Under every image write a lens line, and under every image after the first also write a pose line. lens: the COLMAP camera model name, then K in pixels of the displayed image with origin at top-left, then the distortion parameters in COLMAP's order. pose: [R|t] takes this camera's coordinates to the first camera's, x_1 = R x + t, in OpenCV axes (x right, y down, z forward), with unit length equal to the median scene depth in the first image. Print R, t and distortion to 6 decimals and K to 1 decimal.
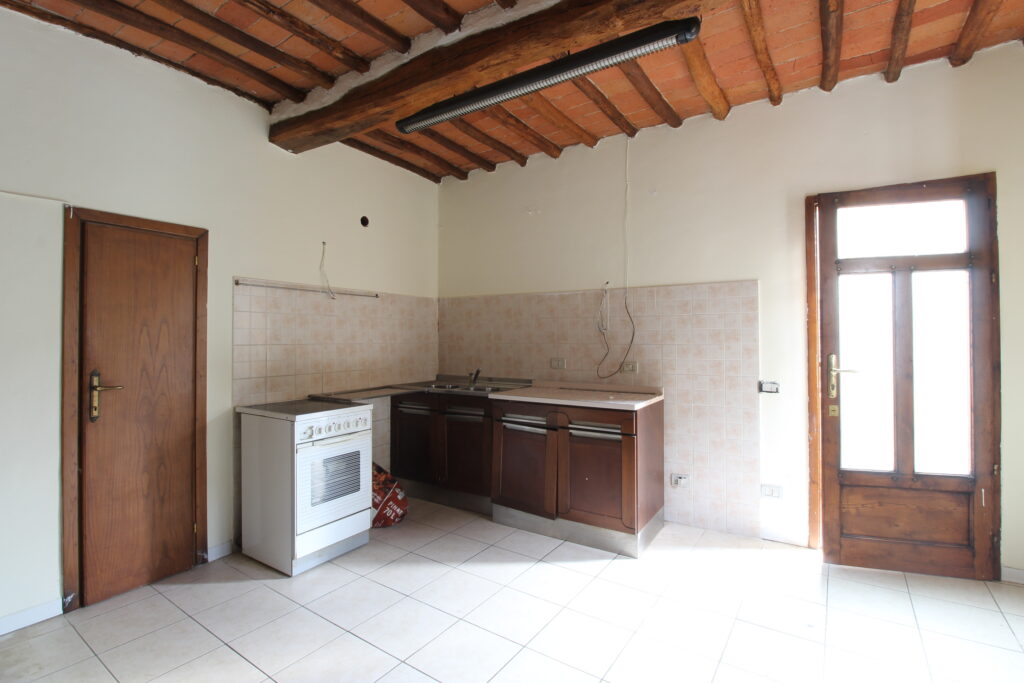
lens RADIAL K [[473.5, 0, 520.7], [0, 473.5, 331.8], [0, 0, 1]] dist [0.000137, -0.012549]
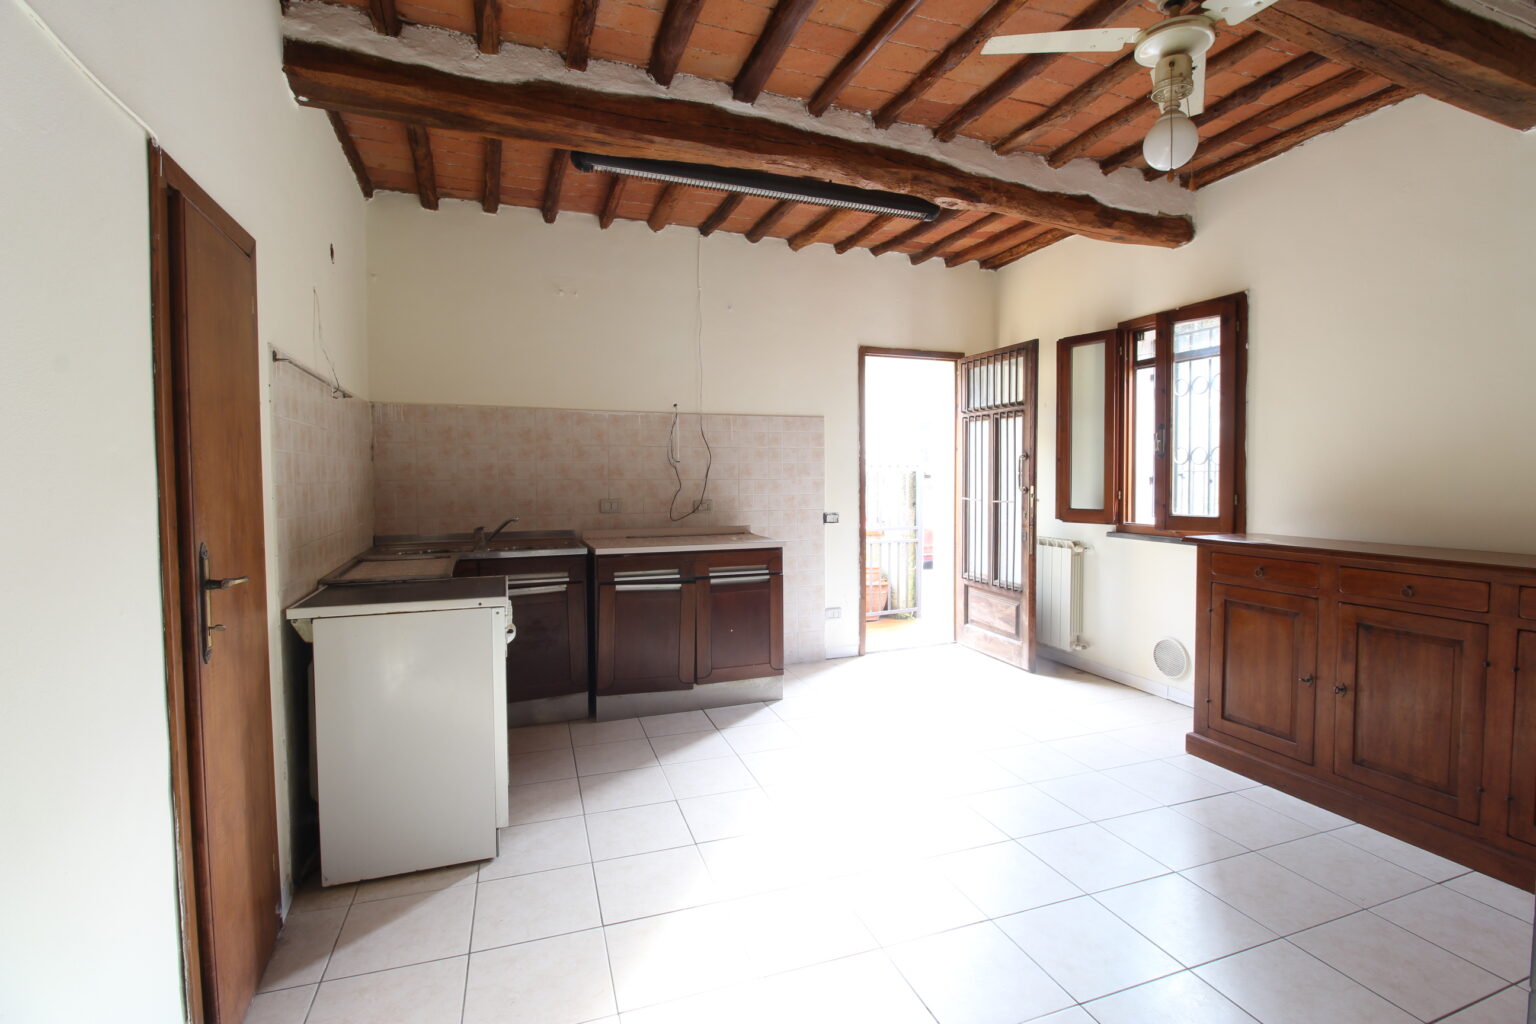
lens RADIAL K [[710.2, 0, 775.2], [0, 710.2, 498.1], [0, 0, 1]] dist [0.000137, -0.012549]
pose [[0.596975, -0.029006, 0.801735, -0.842494], [-0.008591, 0.999058, 0.042542, 0.004823], [-0.802214, -0.032284, 0.596164, 0.143085]]
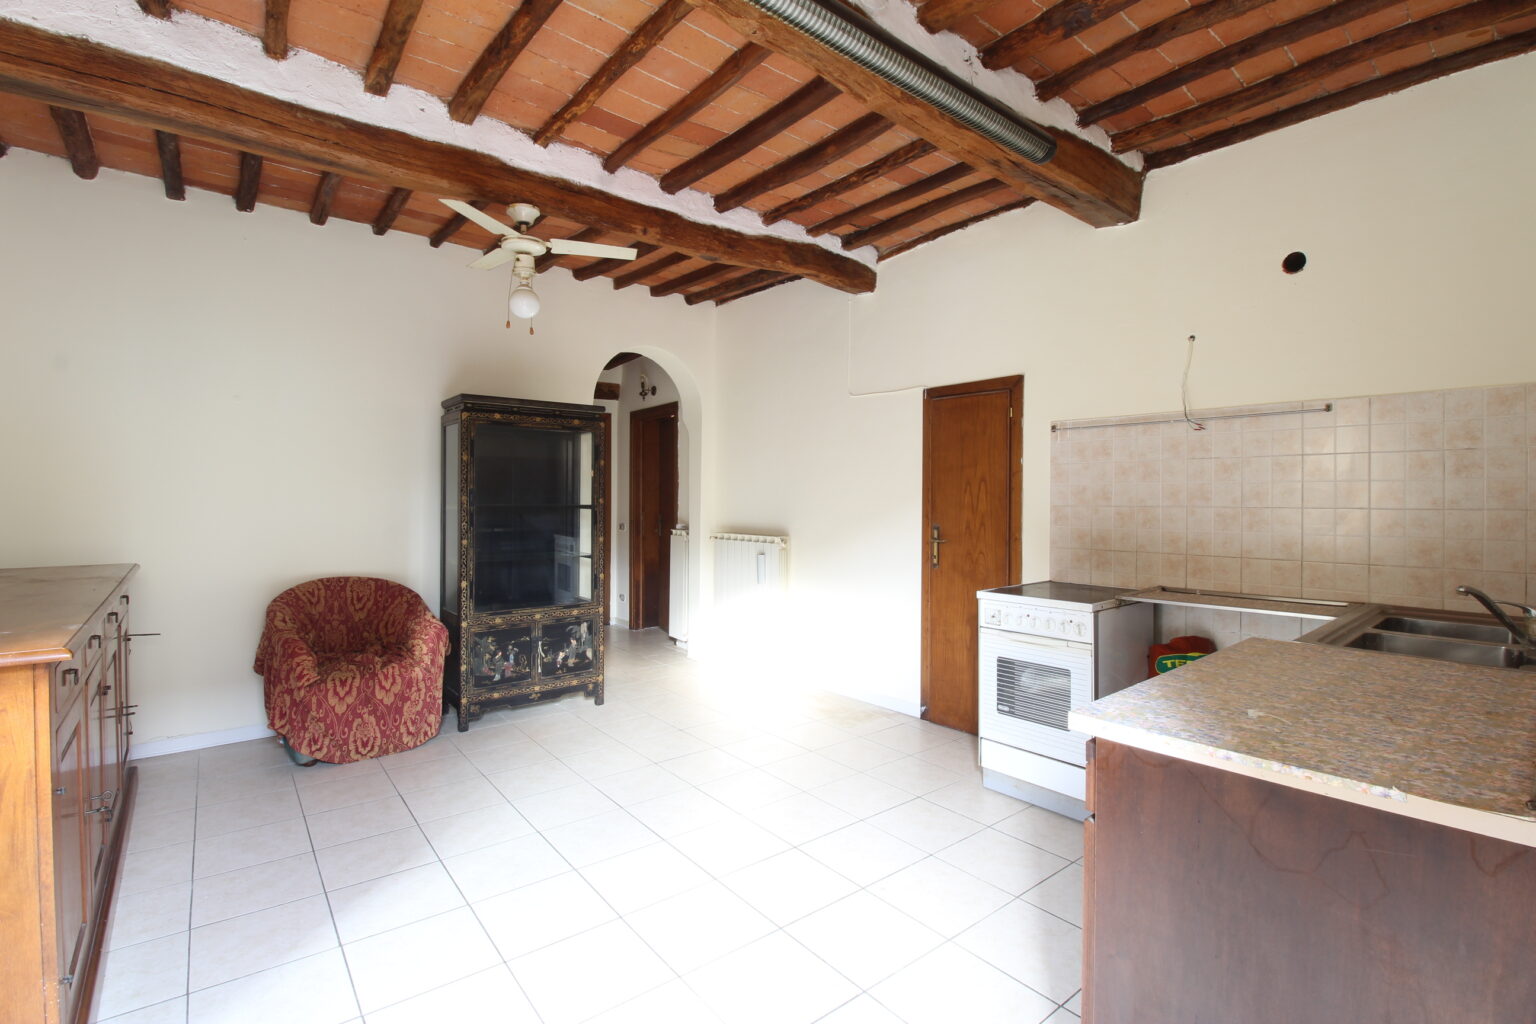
lens RADIAL K [[710.2, 0, 778.5], [0, 710.2, 497.3], [0, 0, 1]] dist [0.000137, -0.012549]
pose [[-0.298578, 0.002170, -0.954383, 0.677329], [0.013188, 0.999911, -0.001852, 0.009624], [0.954294, -0.013139, -0.298580, 0.871030]]
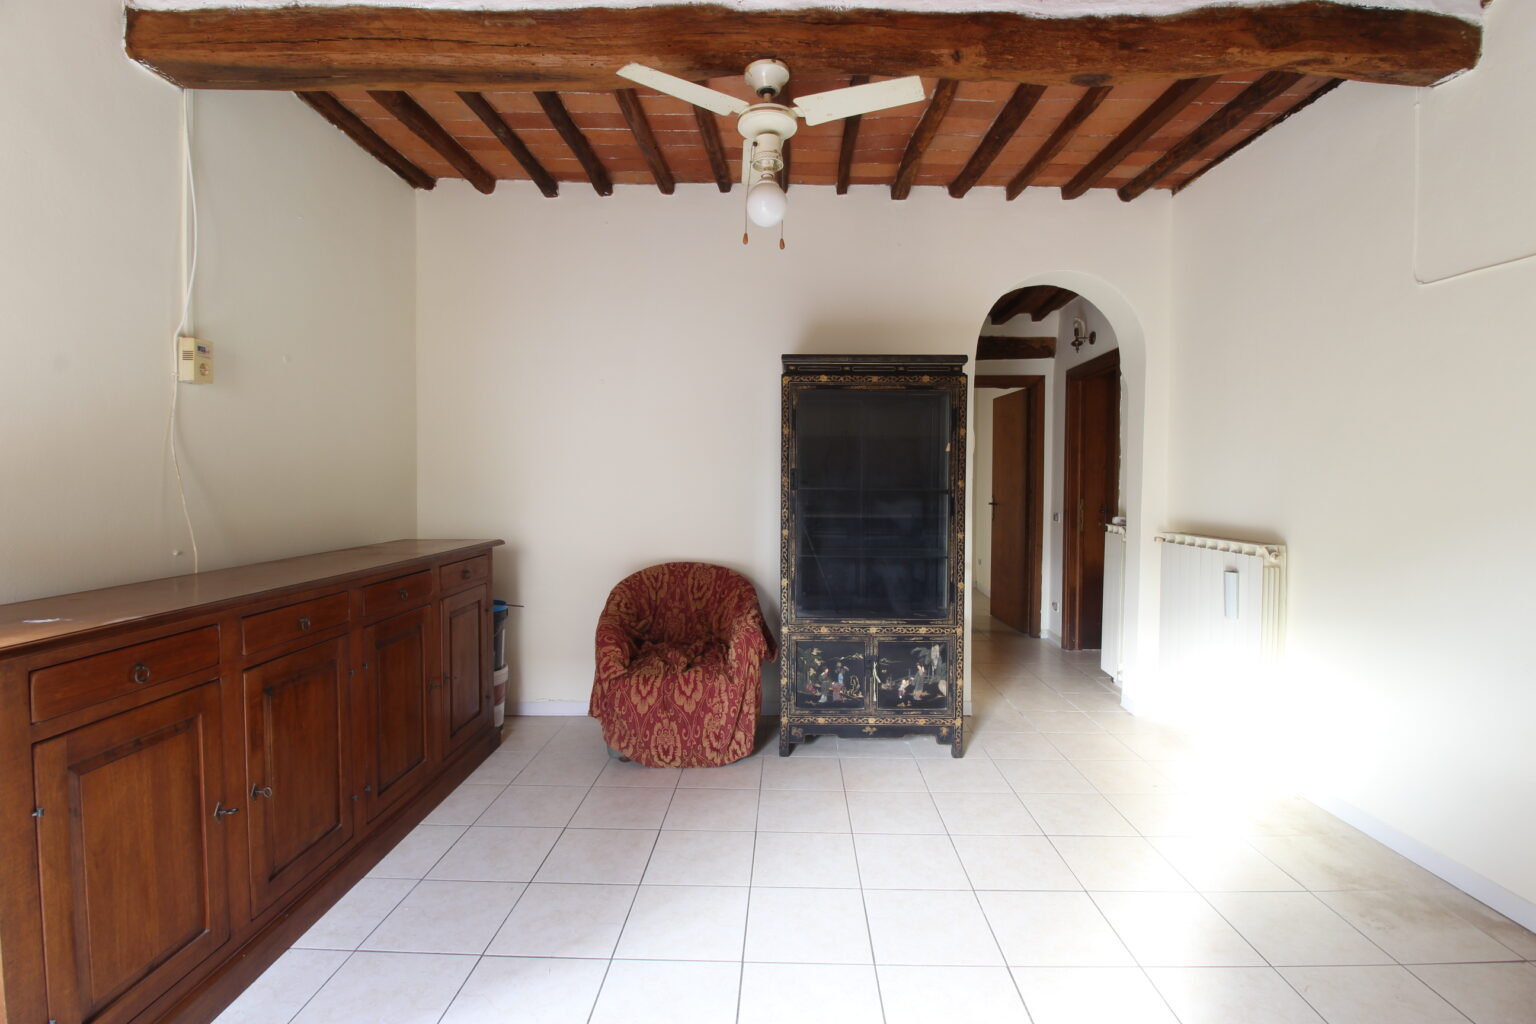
lens RADIAL K [[710.2, 0, 776.4], [0, 710.2, 497.7], [0, 0, 1]] dist [0.000137, -0.012549]
pose [[-0.840463, 0.012778, -0.541718, 0.215628], [0.006454, 0.999887, 0.013573, 0.013922], [0.541830, 0.007911, -0.840451, 0.840632]]
